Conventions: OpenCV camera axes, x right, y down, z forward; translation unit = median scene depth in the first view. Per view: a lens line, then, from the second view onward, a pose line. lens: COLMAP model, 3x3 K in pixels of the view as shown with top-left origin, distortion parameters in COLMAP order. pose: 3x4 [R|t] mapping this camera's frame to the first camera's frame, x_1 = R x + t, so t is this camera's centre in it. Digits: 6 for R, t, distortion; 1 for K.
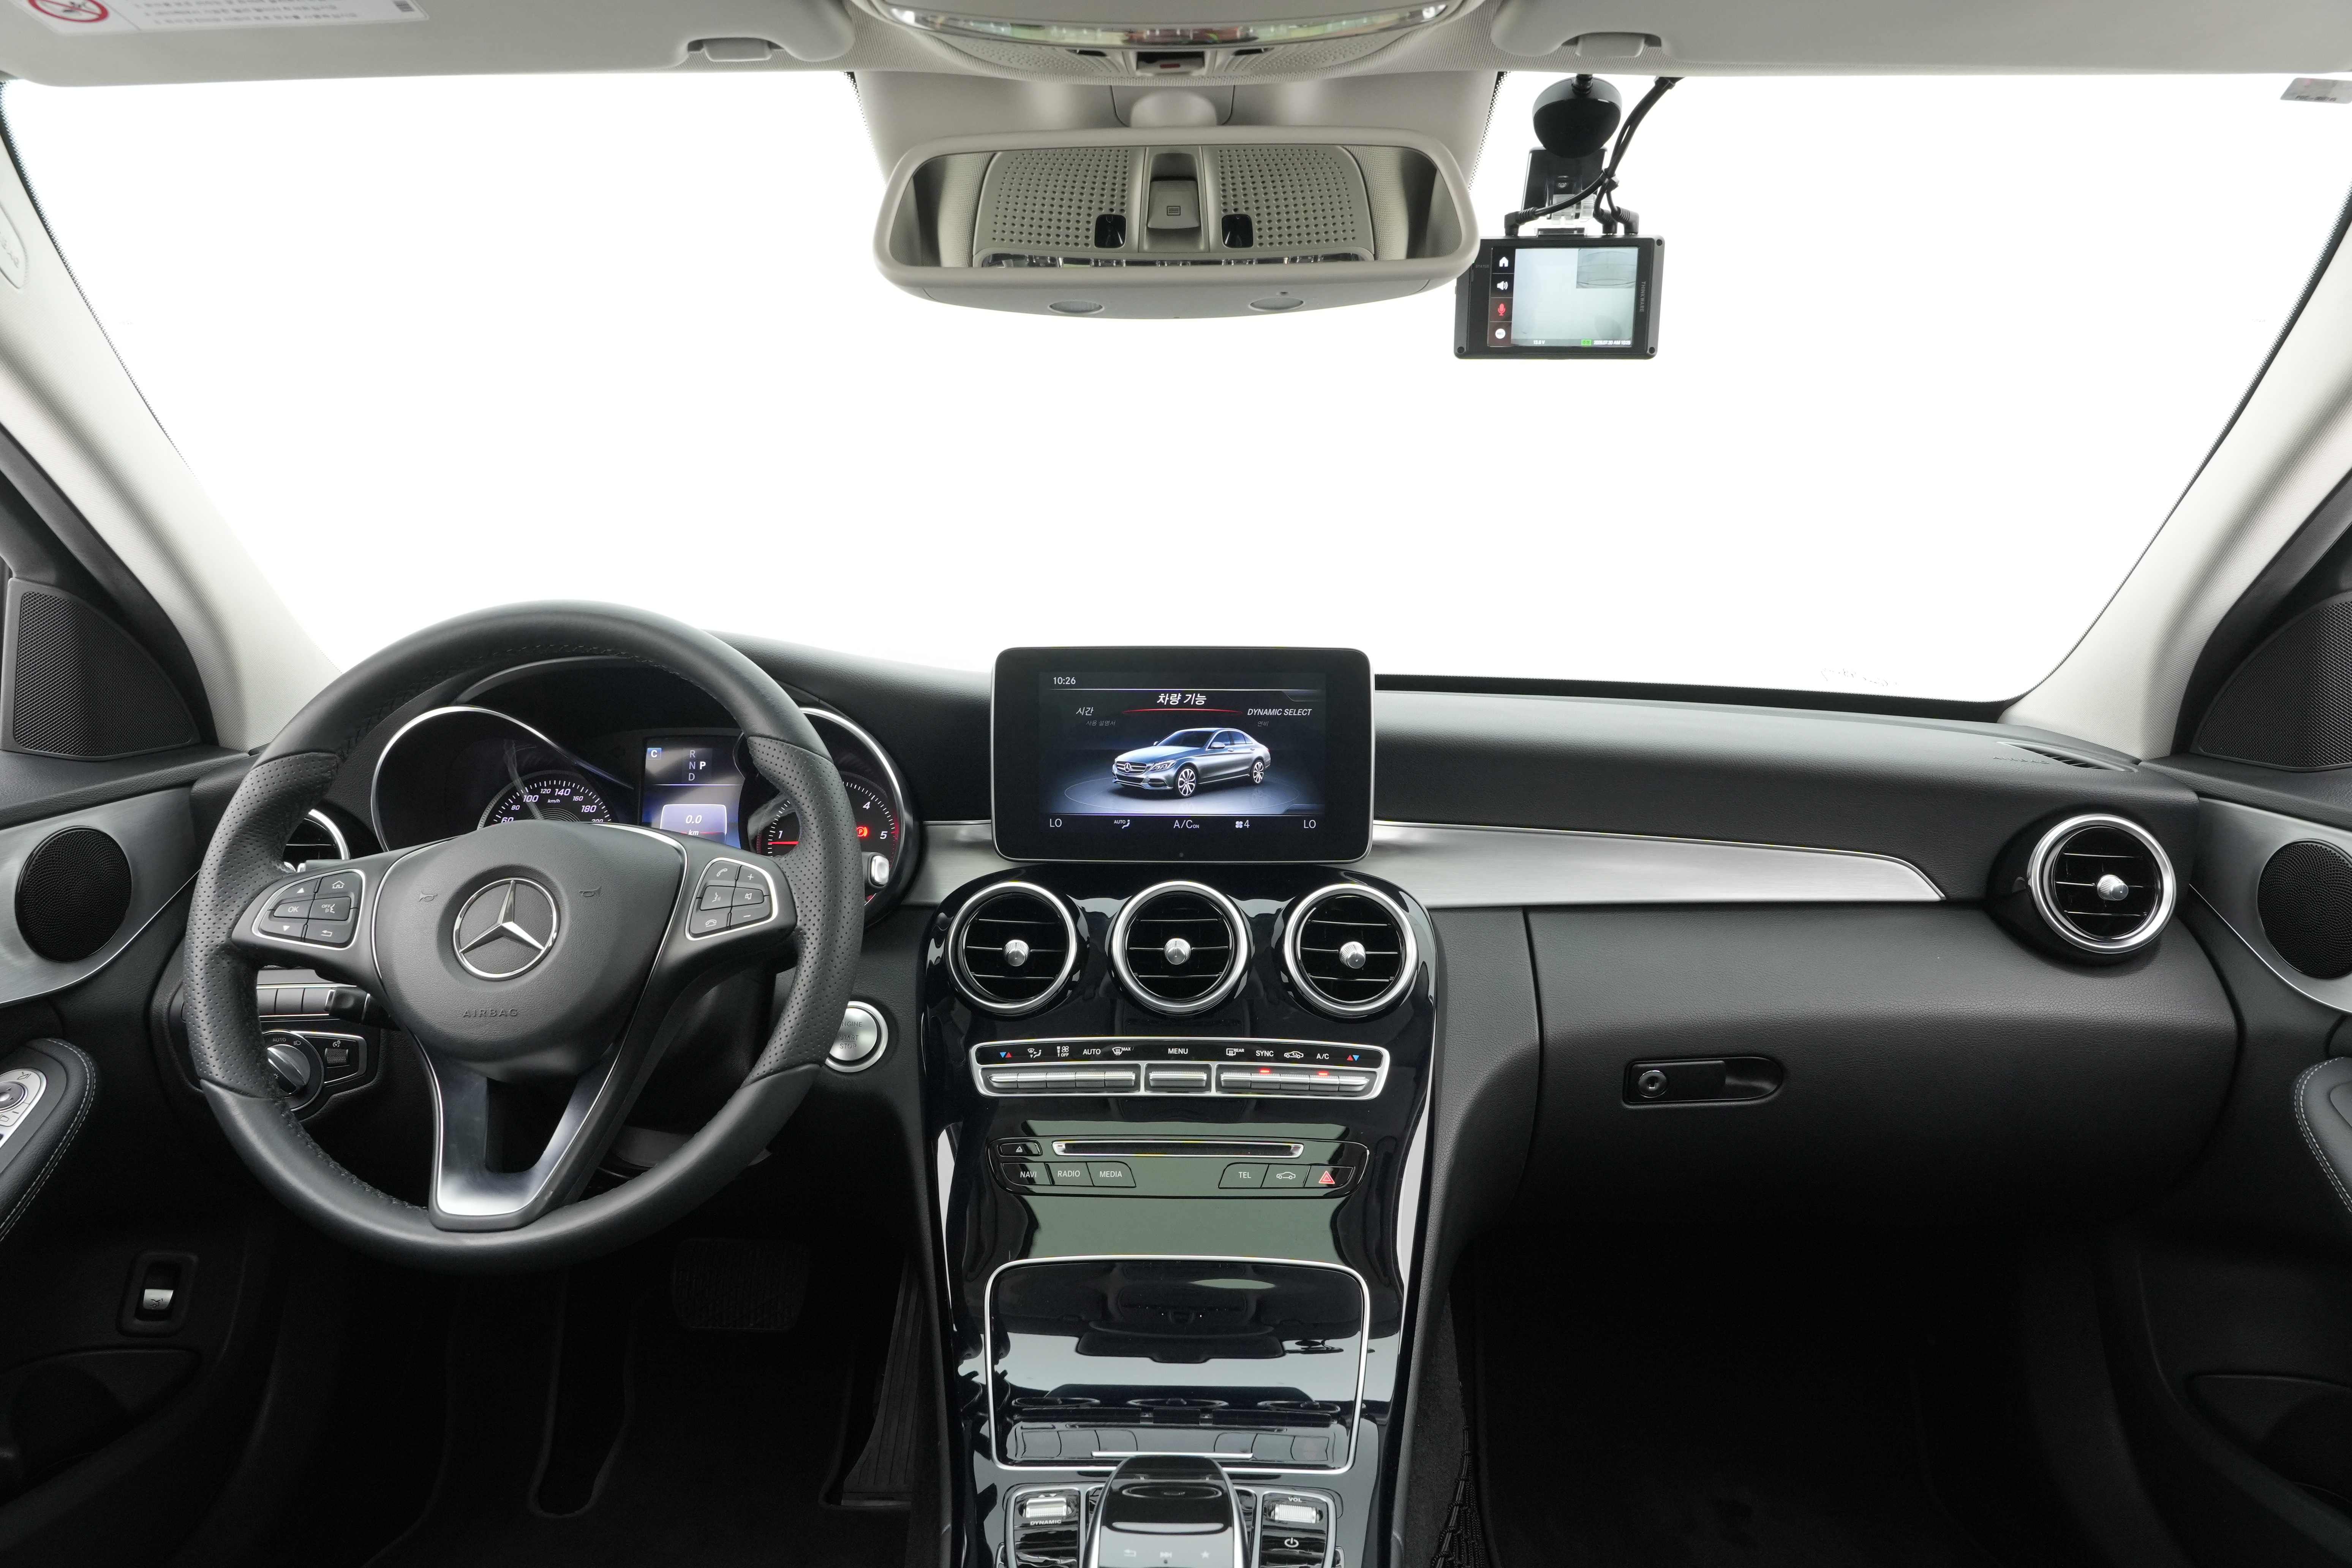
lens RADIAL K [[1576.9, 0, 1159.4], [0, 1576.9, 775.1], [0, 0, 1]] dist [0.007133, -0.002703]
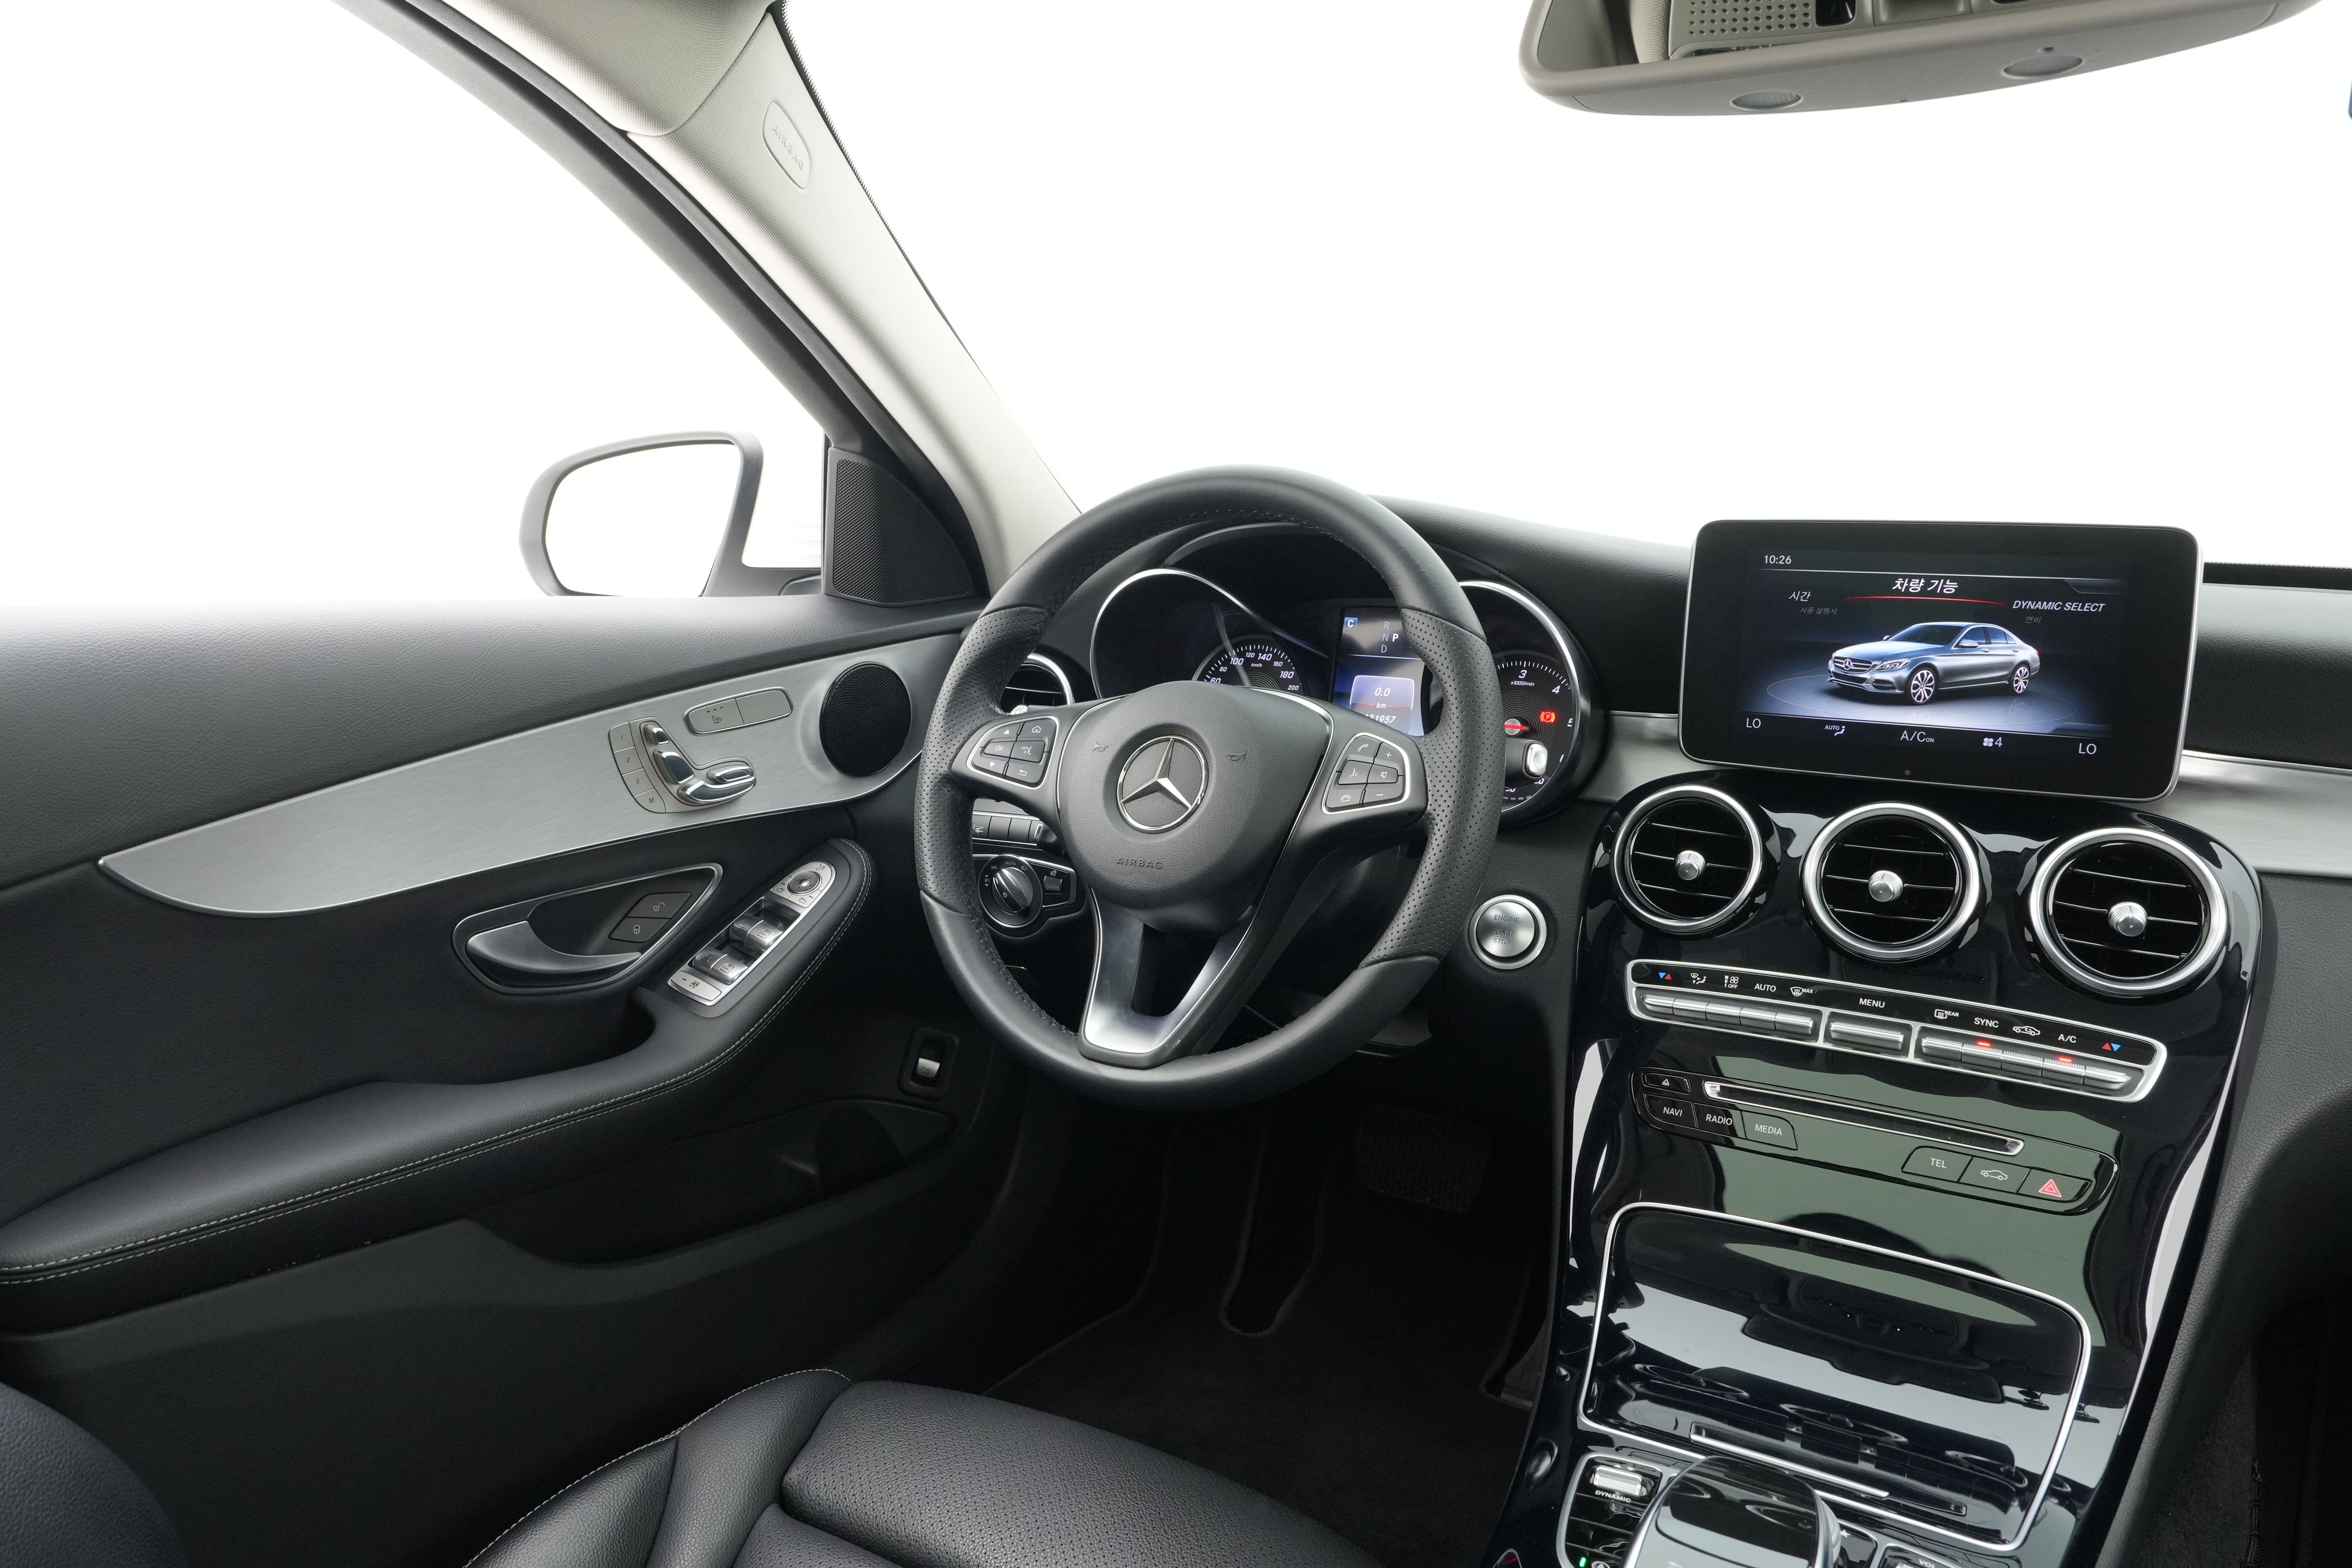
lens RADIAL K [[1576.9, 0, 1169.6], [0, 1576.9, 766.3], [0, 0, 1]] dist [0.007133, -0.002703]
pose [[0.874151, 0.089544, -0.477327, 0.073426], [-0.055340, 0.994819, 0.085275, -0.002707], [0.482490, -0.048128, 0.874578, 0.080799]]
